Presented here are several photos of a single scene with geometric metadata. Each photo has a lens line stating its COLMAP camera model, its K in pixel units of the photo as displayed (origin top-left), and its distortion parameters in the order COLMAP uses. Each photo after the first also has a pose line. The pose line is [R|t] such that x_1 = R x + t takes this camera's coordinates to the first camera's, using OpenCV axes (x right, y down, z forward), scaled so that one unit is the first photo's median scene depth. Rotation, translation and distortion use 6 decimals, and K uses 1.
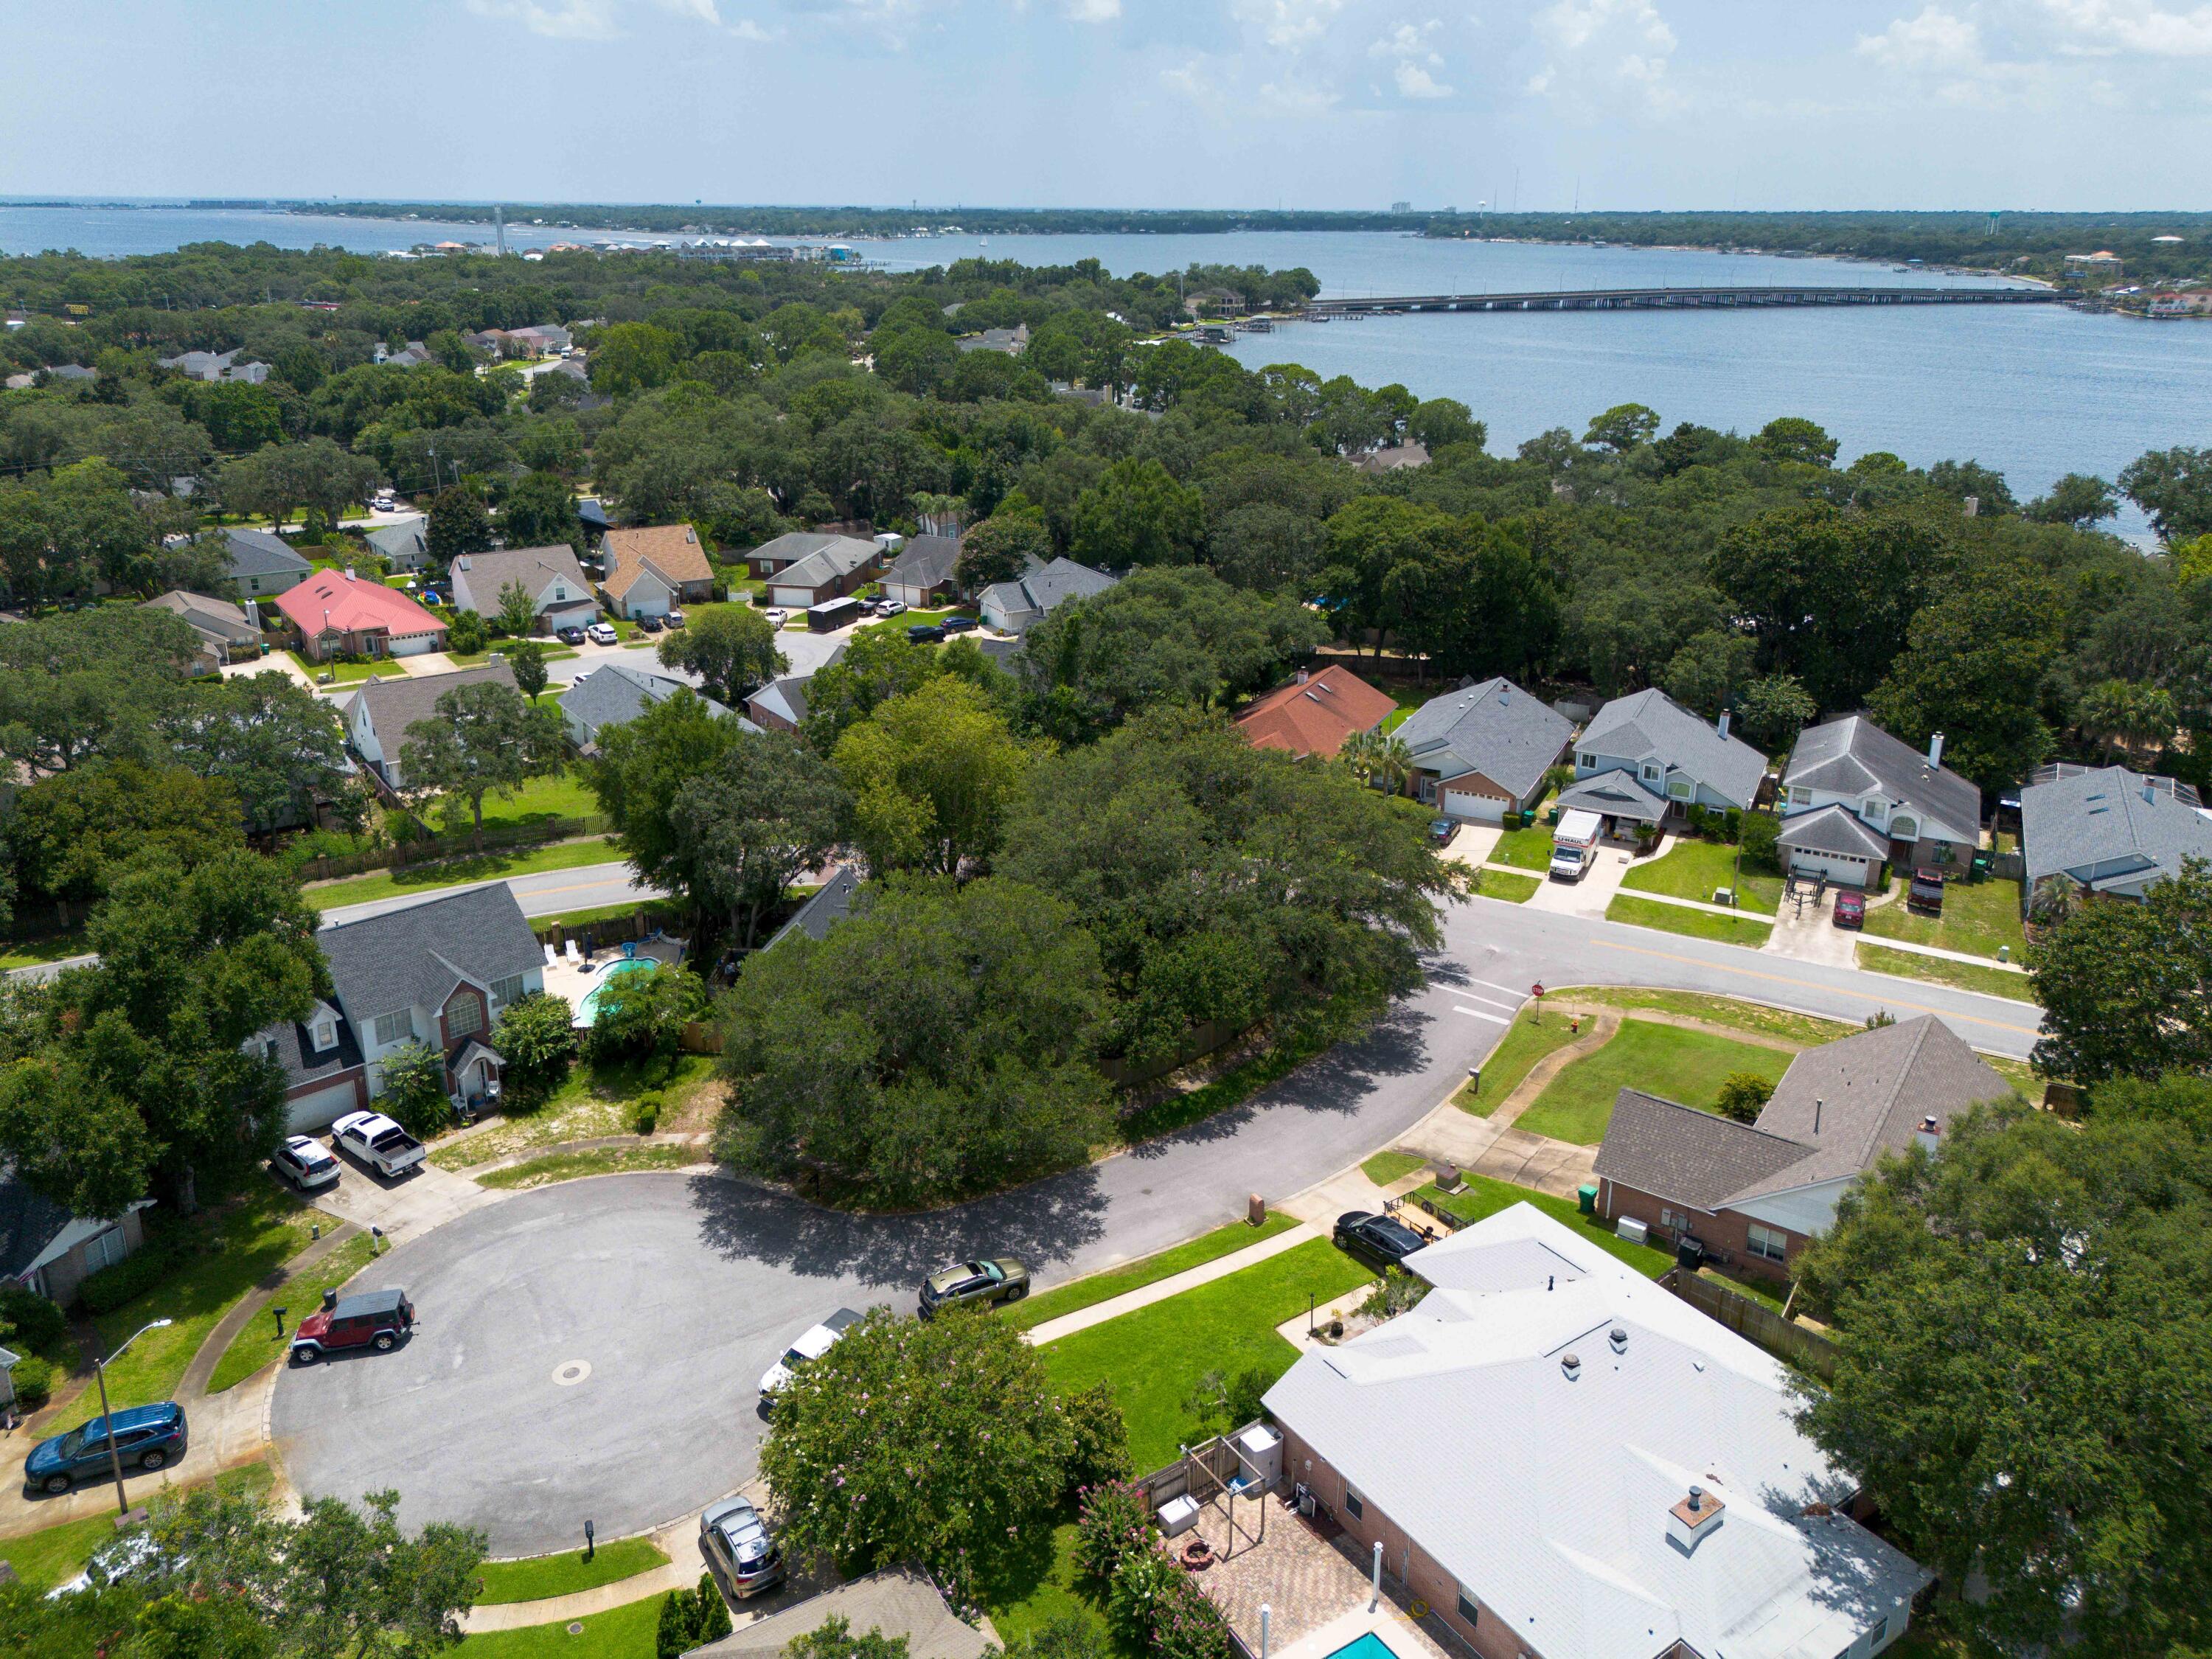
lens RADIAL K [[1615.3, 0, 1108.3], [0, 1615.3, 761.2], [0, 0, 1]] dist [0.048679, -0.047904]
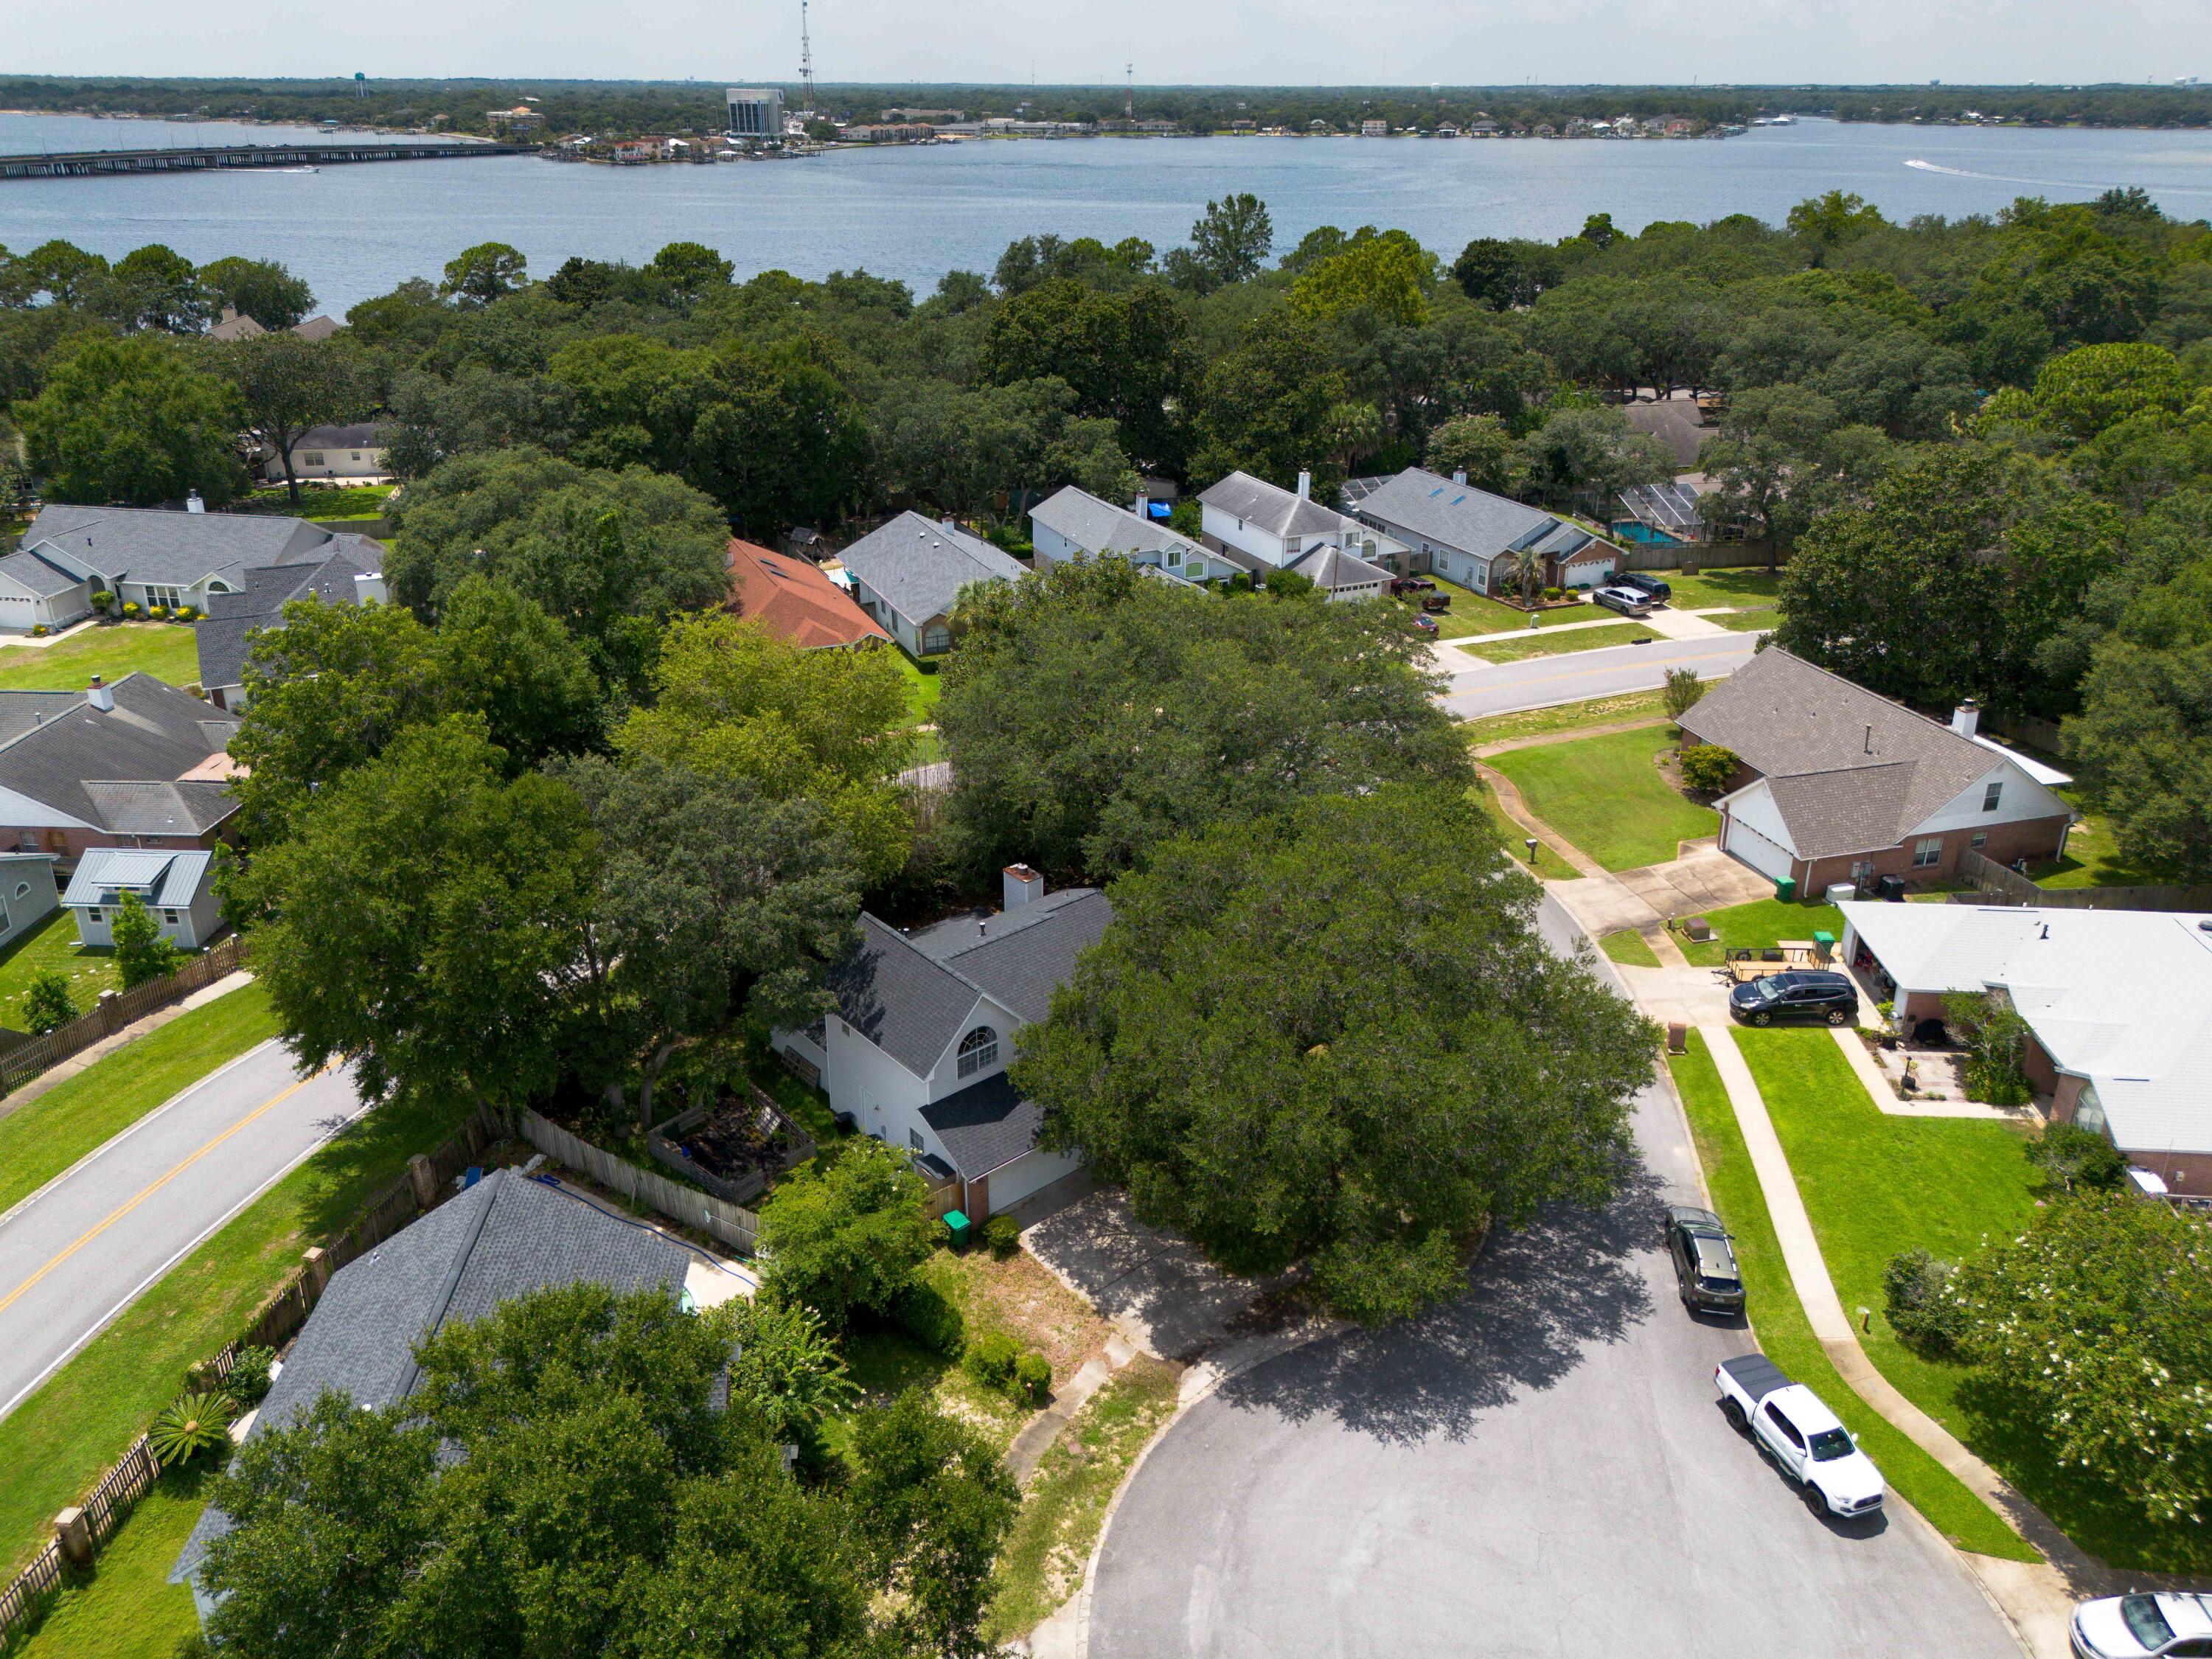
lens RADIAL K [[1615.3, 0, 1108.3], [0, 1615.3, 761.2], [0, 0, 1]] dist [0.048679, -0.047904]
pose [[0.619755, -0.304590, 0.723276, -0.454665], [0.252985, 0.949952, 0.183273, -0.068359], [-0.742901, 0.069394, 0.665795, 0.416438]]
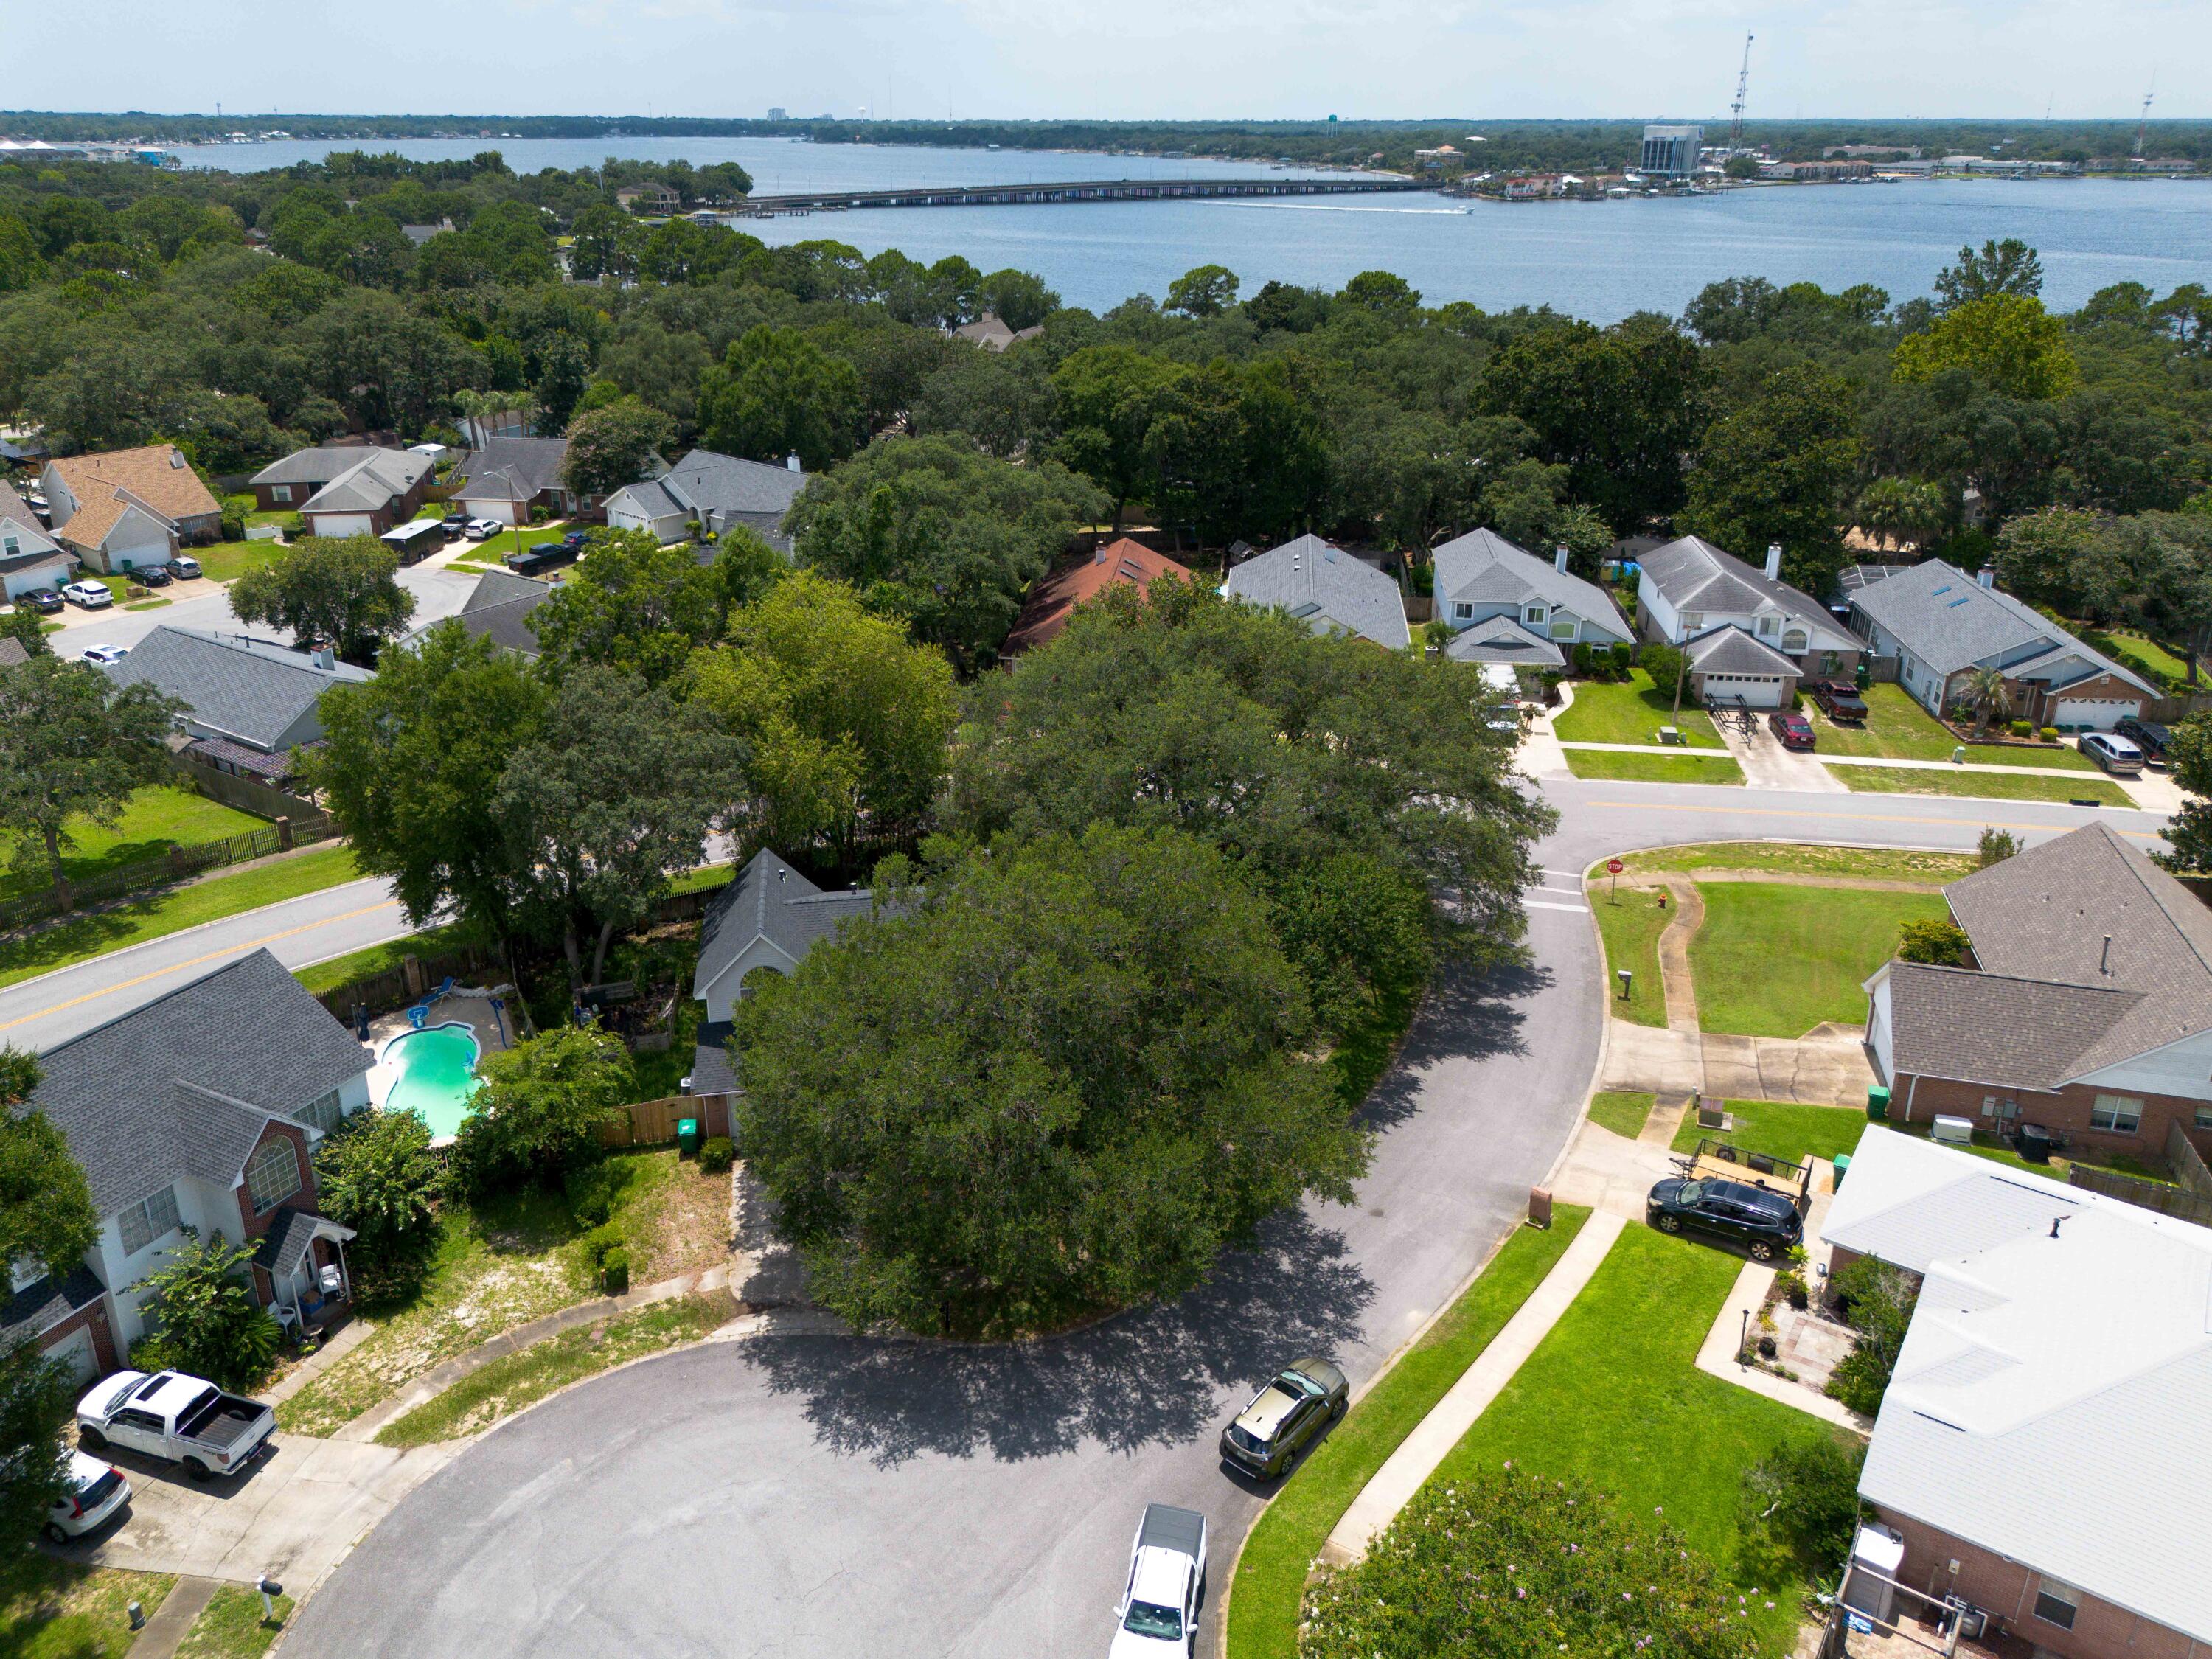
lens RADIAL K [[1615.3, 0, 1108.3], [0, 1615.3, 761.2], [0, 0, 1]] dist [0.048679, -0.047904]
pose [[0.935637, -0.132540, 0.327135, -0.207428], [0.116520, 0.990845, 0.068187, -0.001397], [-0.333178, -0.025681, 0.942514, 0.238836]]
